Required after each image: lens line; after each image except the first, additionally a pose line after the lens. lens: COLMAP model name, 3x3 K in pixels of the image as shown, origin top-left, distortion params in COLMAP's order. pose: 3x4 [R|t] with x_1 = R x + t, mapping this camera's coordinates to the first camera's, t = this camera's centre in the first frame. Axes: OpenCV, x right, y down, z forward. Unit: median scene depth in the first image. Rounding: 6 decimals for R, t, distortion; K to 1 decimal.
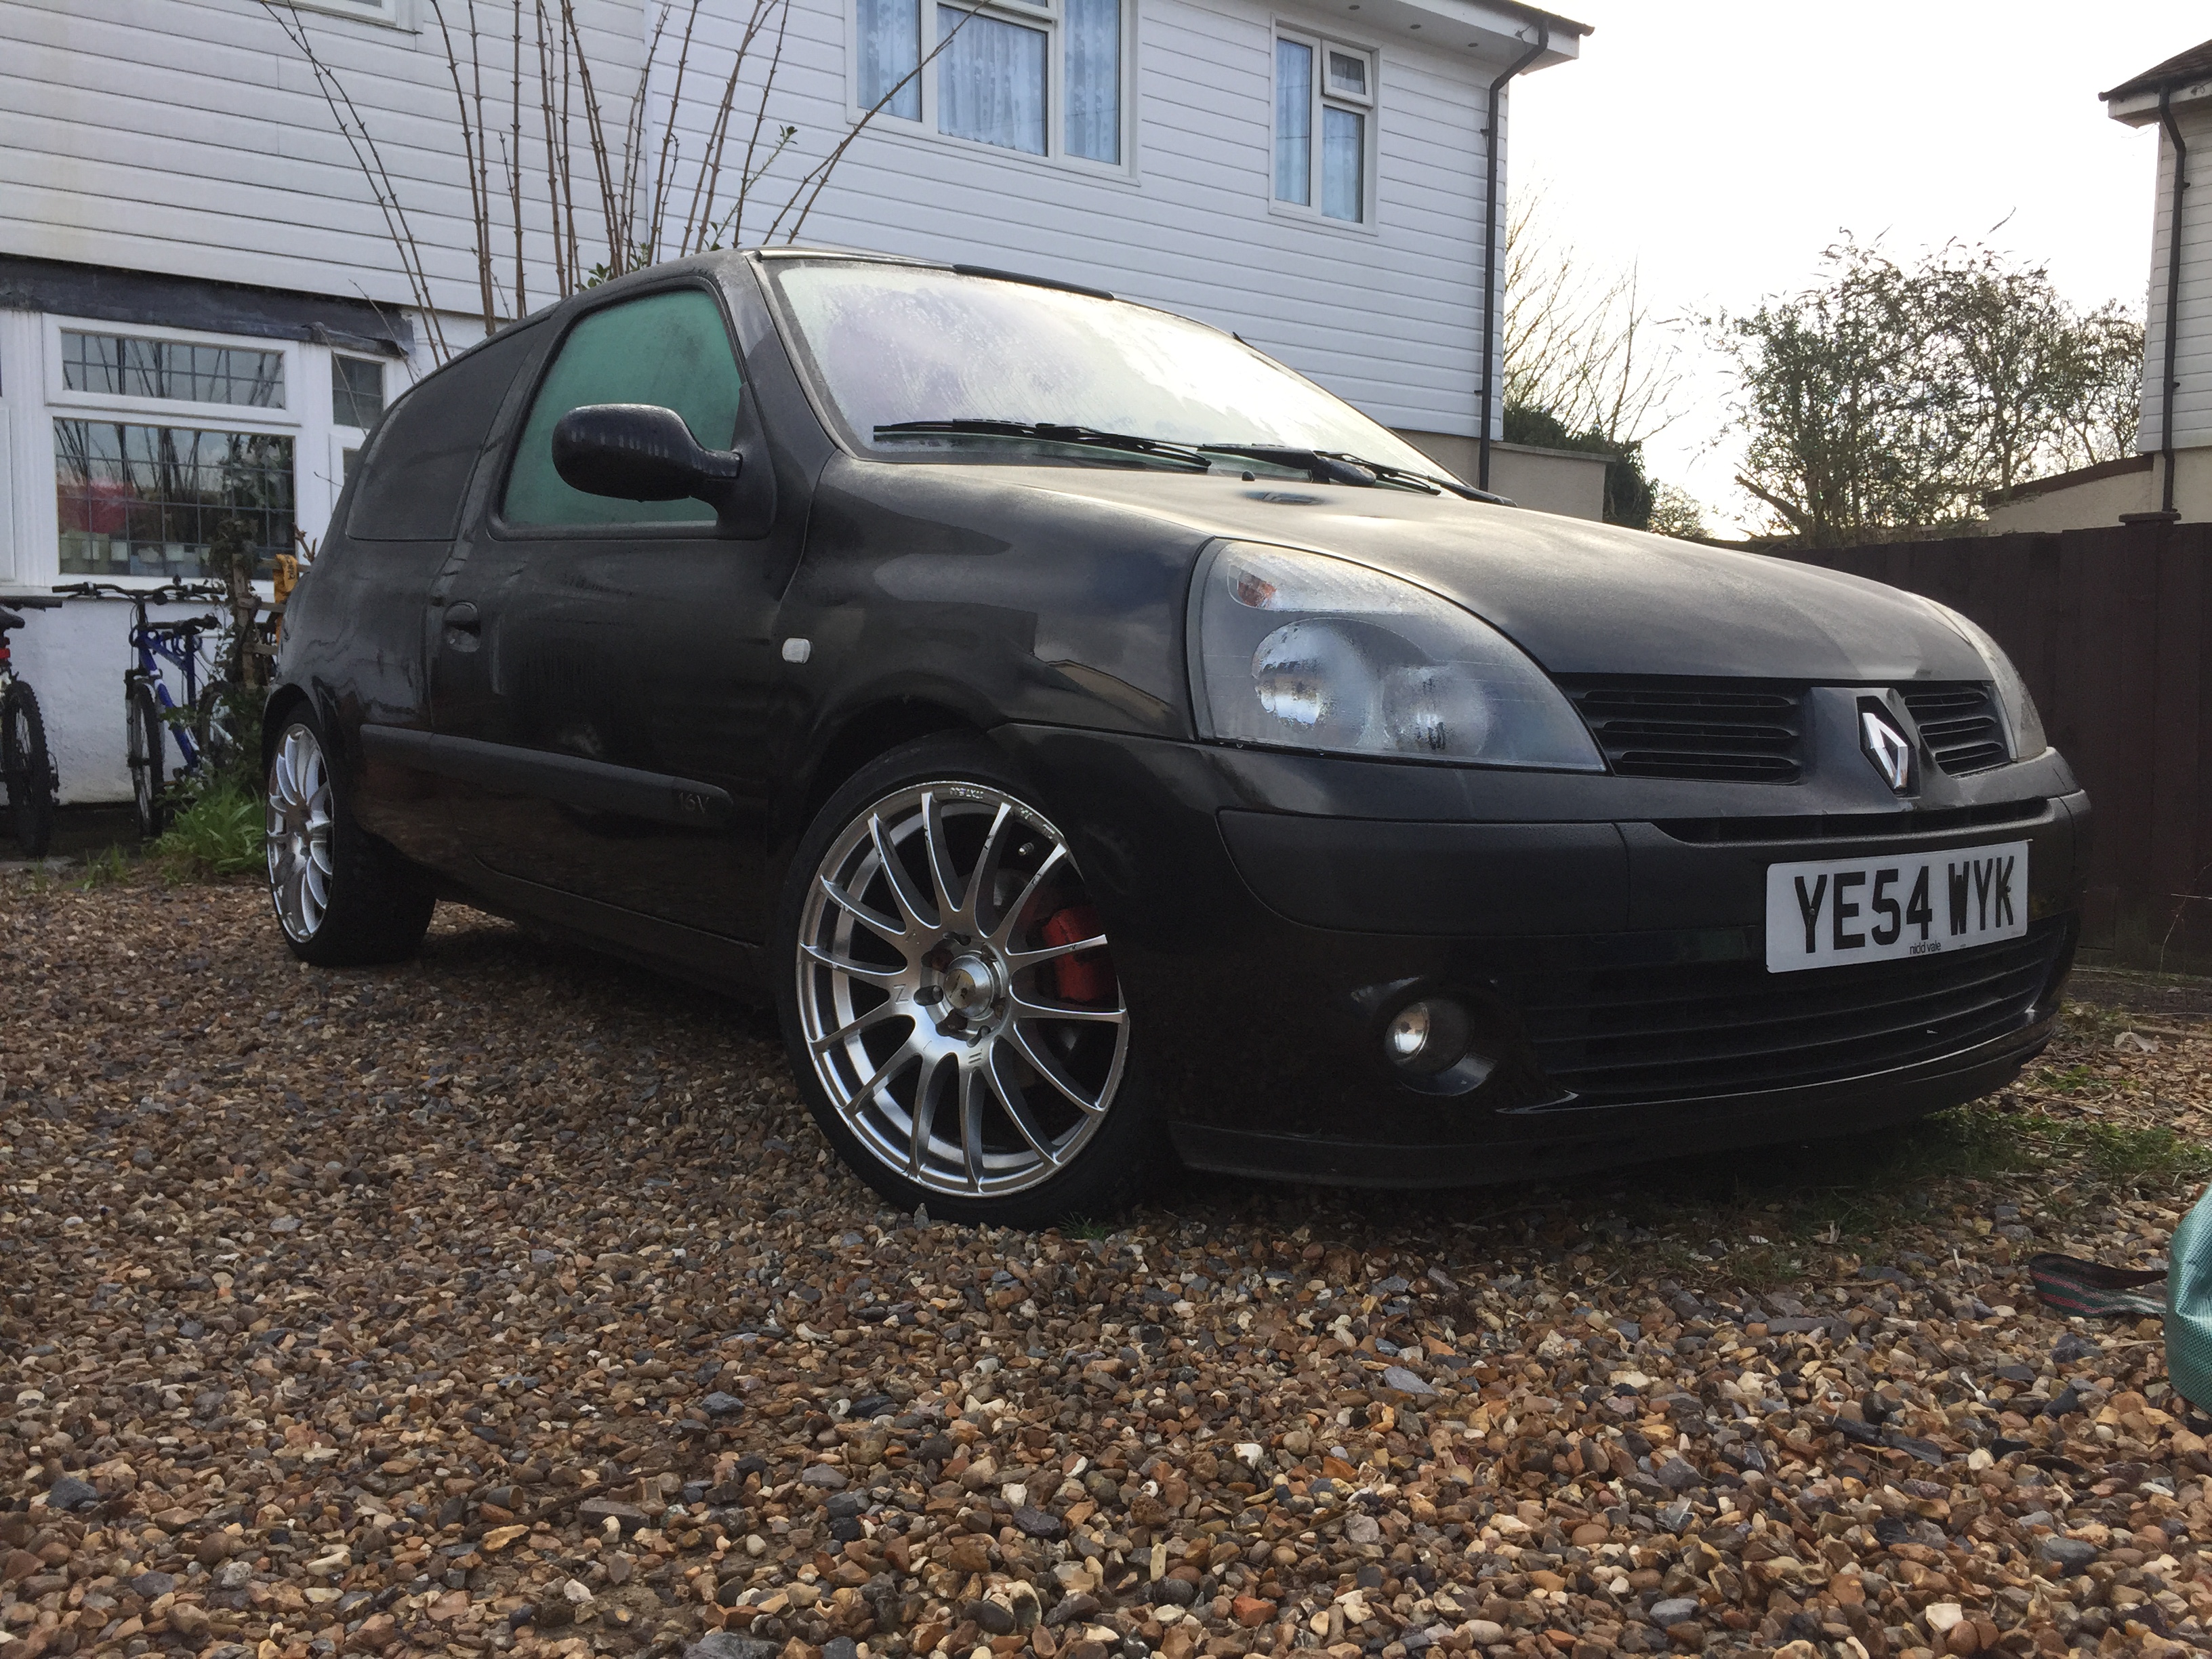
lens RADIAL K [[1853.5, 0, 1105.0], [0, 1853.5, 820.4], [0, 0, 1]] dist [0.093502, -0.119698]
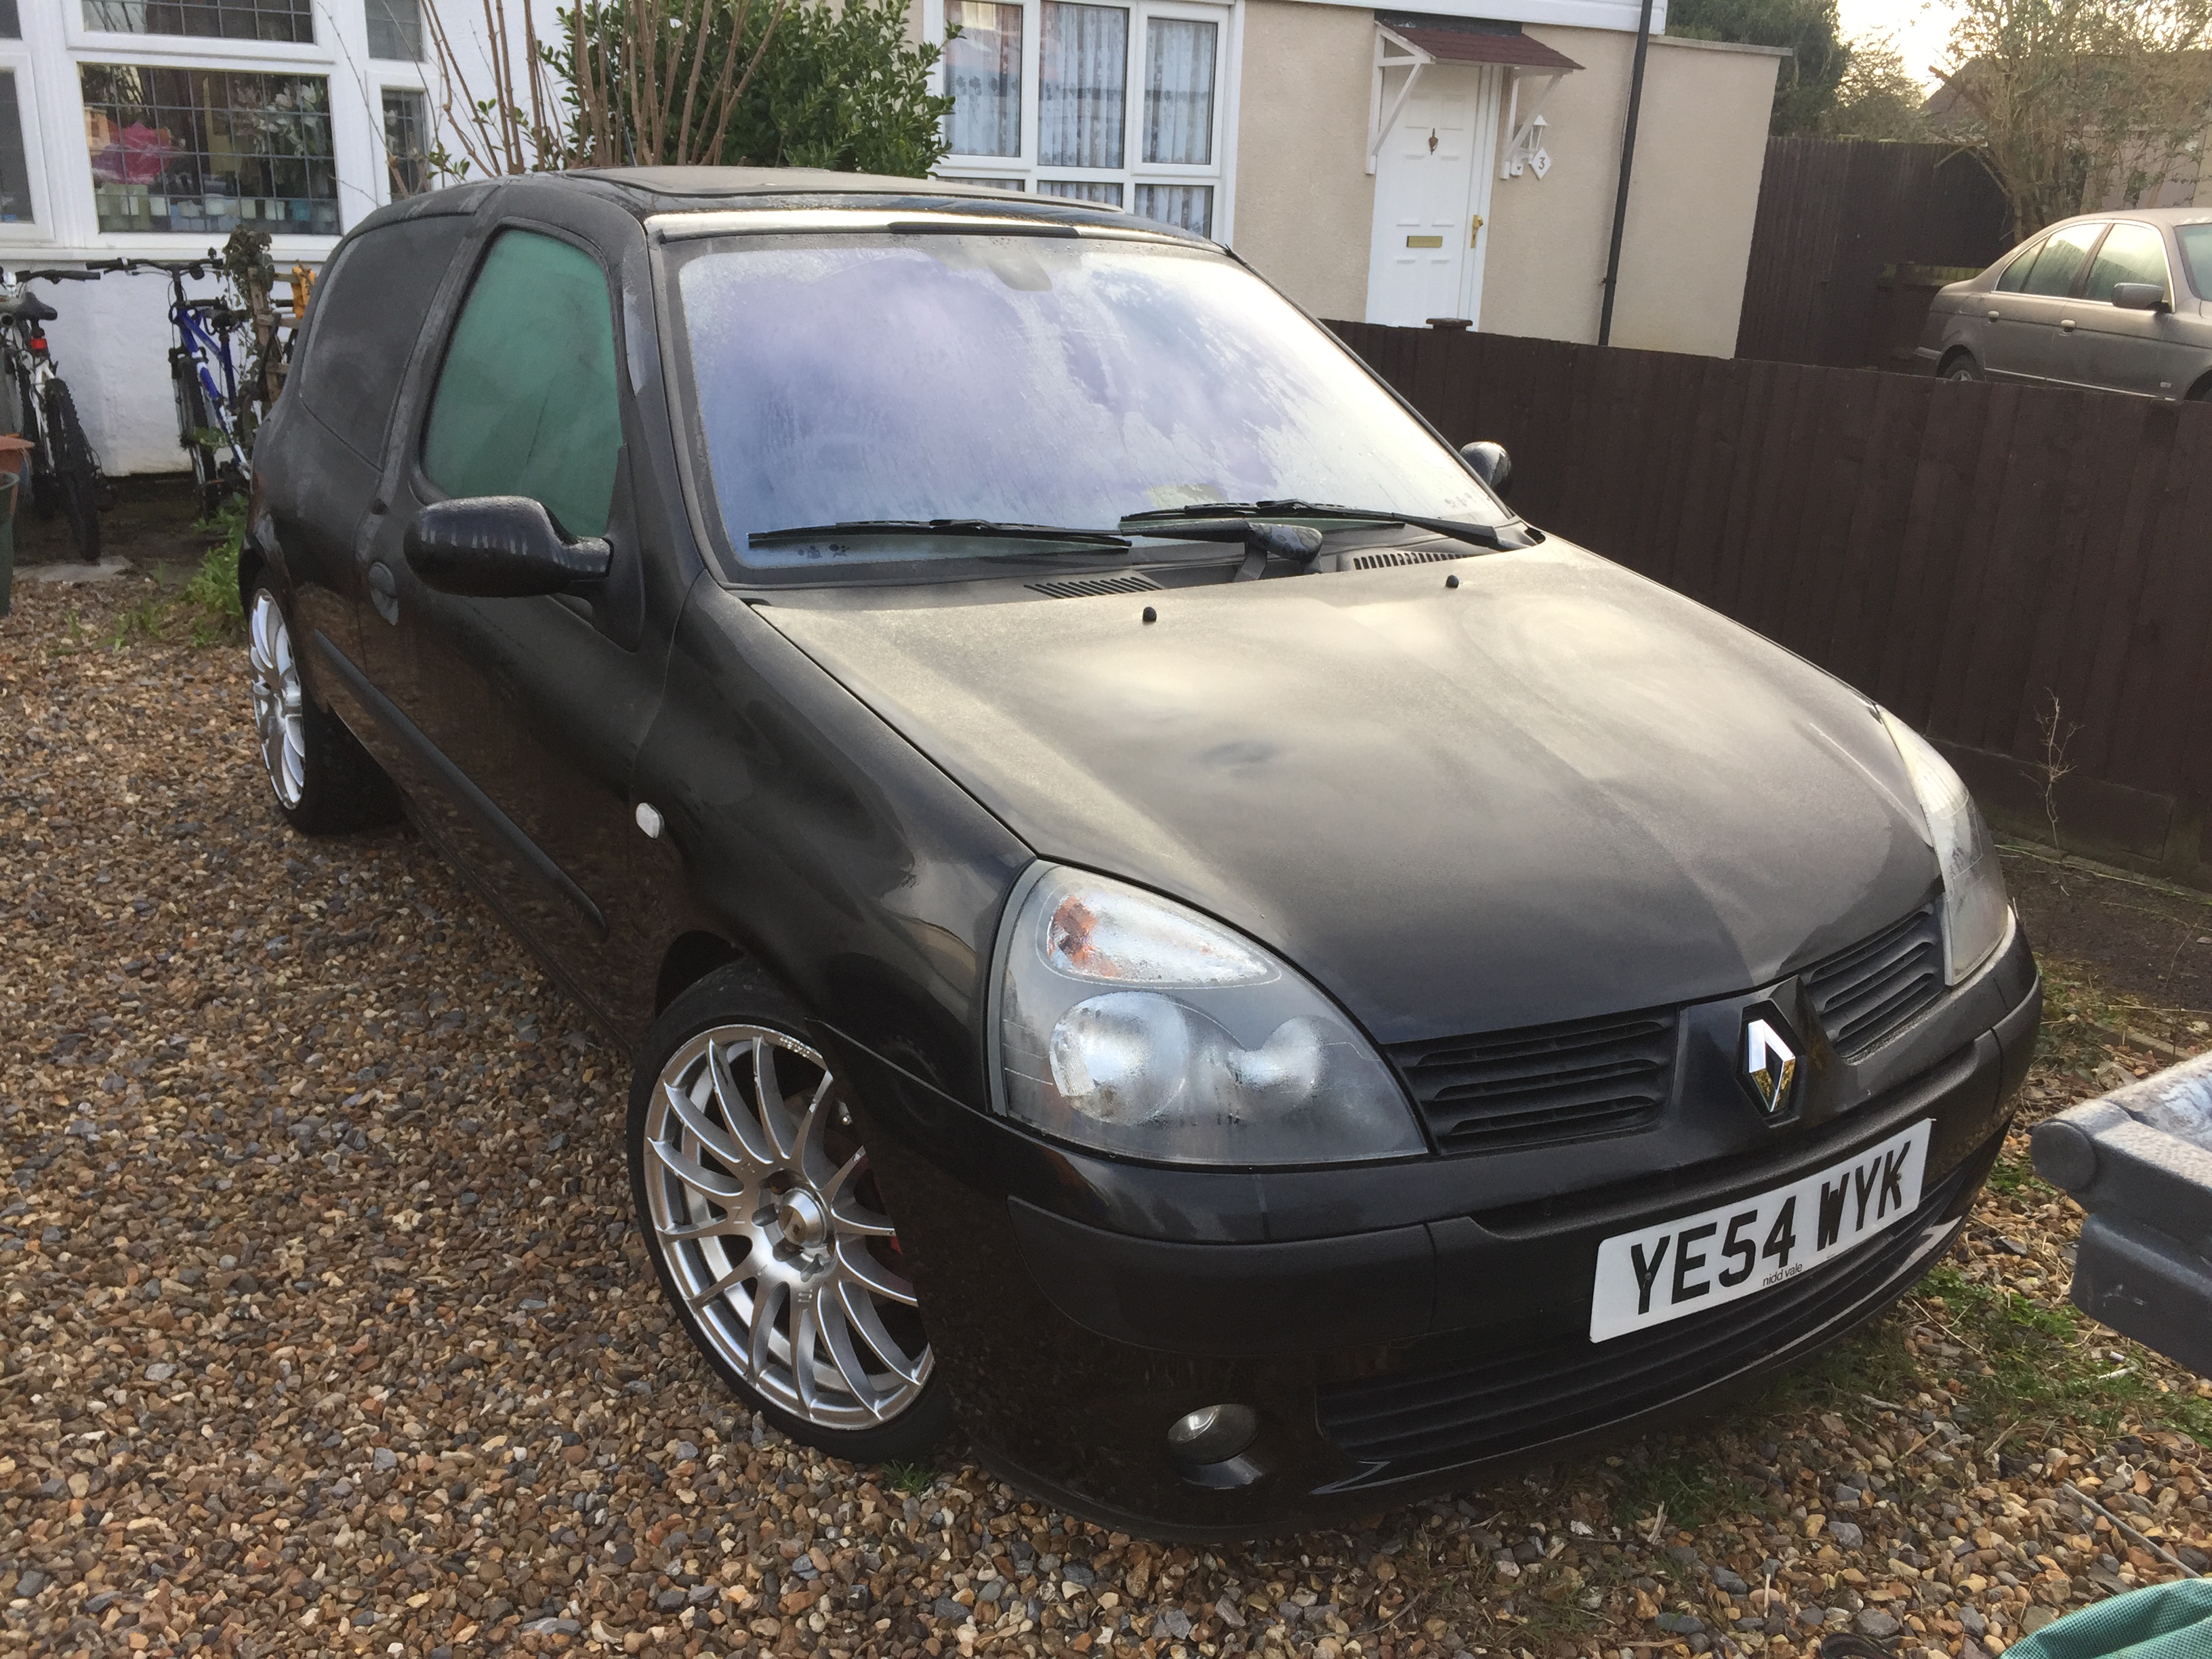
lens RADIAL K [[1853.5, 0, 1105.0], [0, 1853.5, 820.4], [0, 0, 1]] dist [0.093502, -0.119698]
pose [[0.997040, 0.048046, -0.060030, 0.134372], [-0.032255, 0.970067, 0.240684, -0.355895], [0.069797, -0.238036, 0.968745, 0.105053]]
